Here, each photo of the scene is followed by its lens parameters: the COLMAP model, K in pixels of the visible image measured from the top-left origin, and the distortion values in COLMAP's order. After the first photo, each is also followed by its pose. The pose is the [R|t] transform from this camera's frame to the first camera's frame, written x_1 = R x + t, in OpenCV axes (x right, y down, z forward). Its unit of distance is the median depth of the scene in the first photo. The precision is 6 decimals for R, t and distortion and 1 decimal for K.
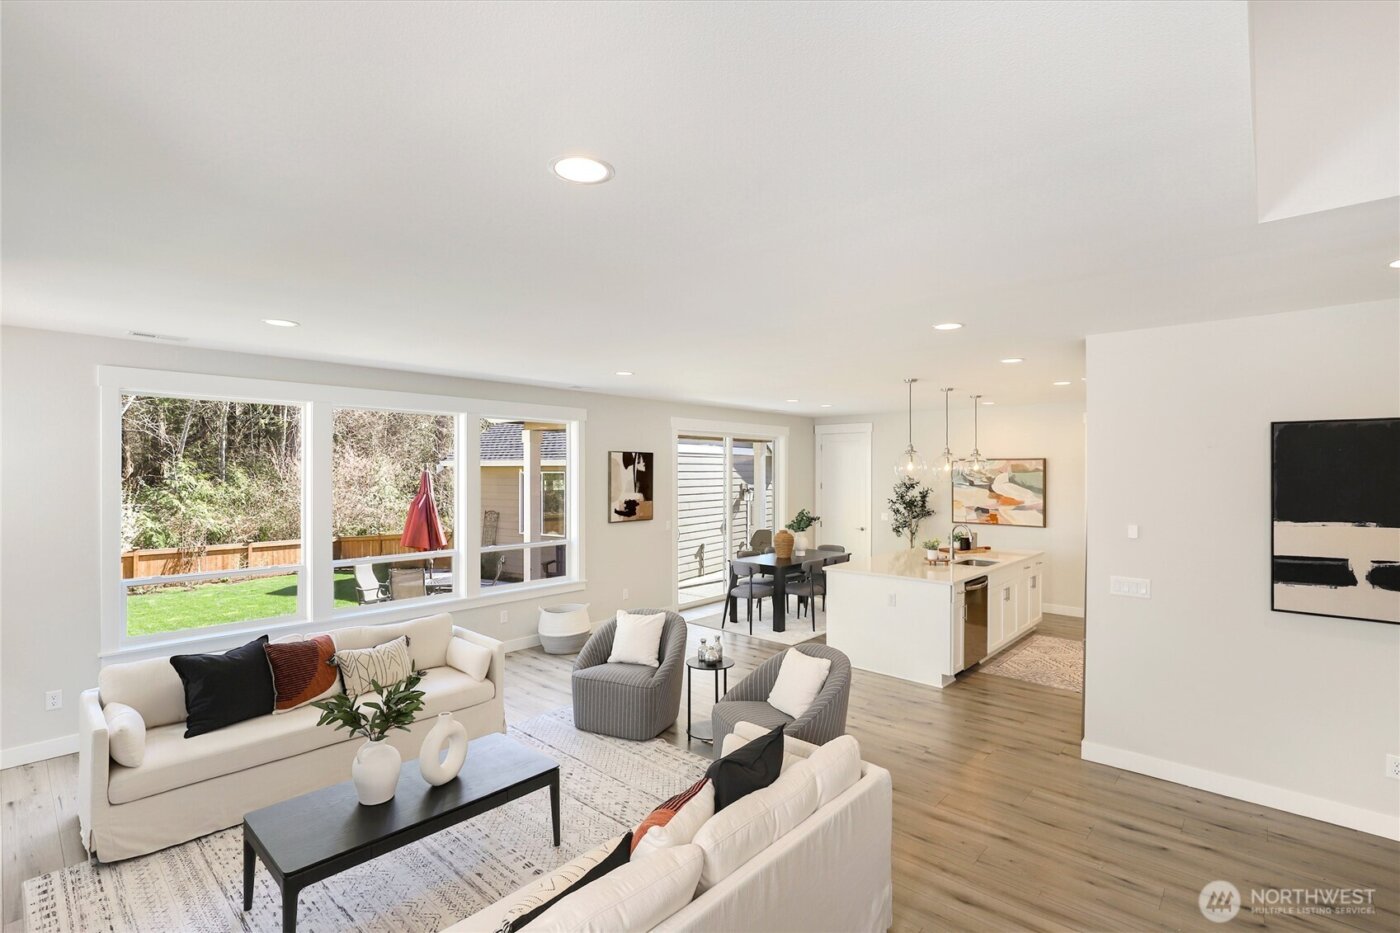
lens RADIAL K [[651.5, 0, 696.1], [0, 651.5, 467.0], [0, 0, 1]] dist [-0.002783, -0.000186]
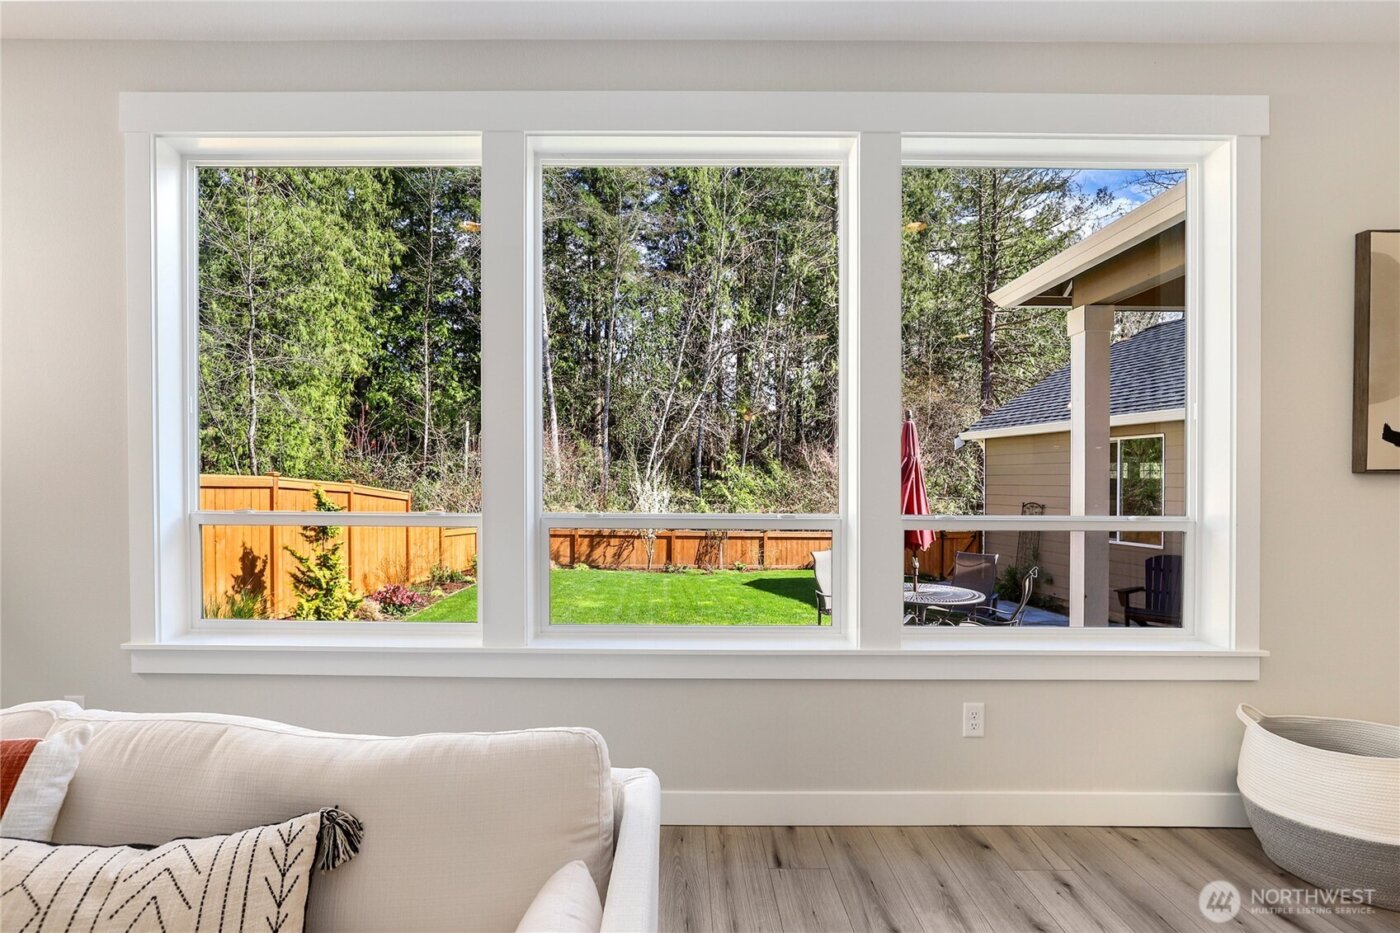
lens RADIAL K [[657.1, 0, 699.0], [0, 657.1, 481.3], [0, 0, 1]] dist [-0.013219, 0.000309]
pose [[0.689763, 0.005277, -0.724016, -0.069313], [-0.005563, 0.999983, 0.001988, 0.049656], [0.724014, 0.002657, 0.689780, 0.314070]]
